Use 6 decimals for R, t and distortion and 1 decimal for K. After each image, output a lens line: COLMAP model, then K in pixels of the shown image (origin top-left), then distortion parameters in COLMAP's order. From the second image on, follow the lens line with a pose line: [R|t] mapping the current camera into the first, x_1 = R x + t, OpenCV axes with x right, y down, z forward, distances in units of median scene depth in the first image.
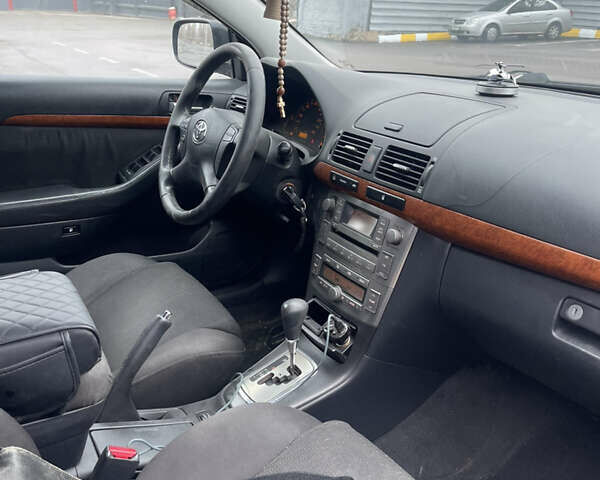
lens RADIAL K [[590.2, 0, 298.1], [0, 590.2, 239.3], [0, 0, 1]] dist [0.035061, 0.000000]
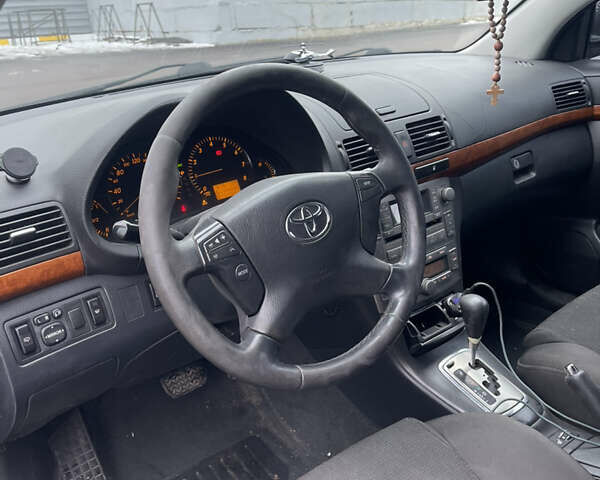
lens RADIAL K [[590.2, 0, 299.1], [0, 590.2, 242.0], [0, 0, 1]] dist [0.035061, 0.000000]
pose [[-0.124950, -0.393330, 0.910867, -0.857103], [0.403194, 0.818707, 0.408843, -0.502922], [-0.906544, 0.418342, 0.056291, 1.248724]]
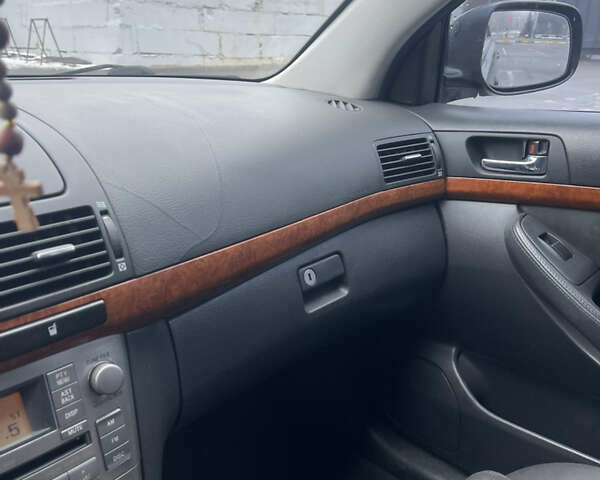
lens RADIAL K [[590.2, 0, 295.9], [0, 590.2, 244.8], [0, 0, 1]] dist [0.035061, 0.000000]
pose [[-0.237459, -0.355550, 0.903990, -0.293004], [0.332771, 0.844525, 0.419574, -0.260841], [-0.912621, 0.400453, -0.082223, 0.867513]]
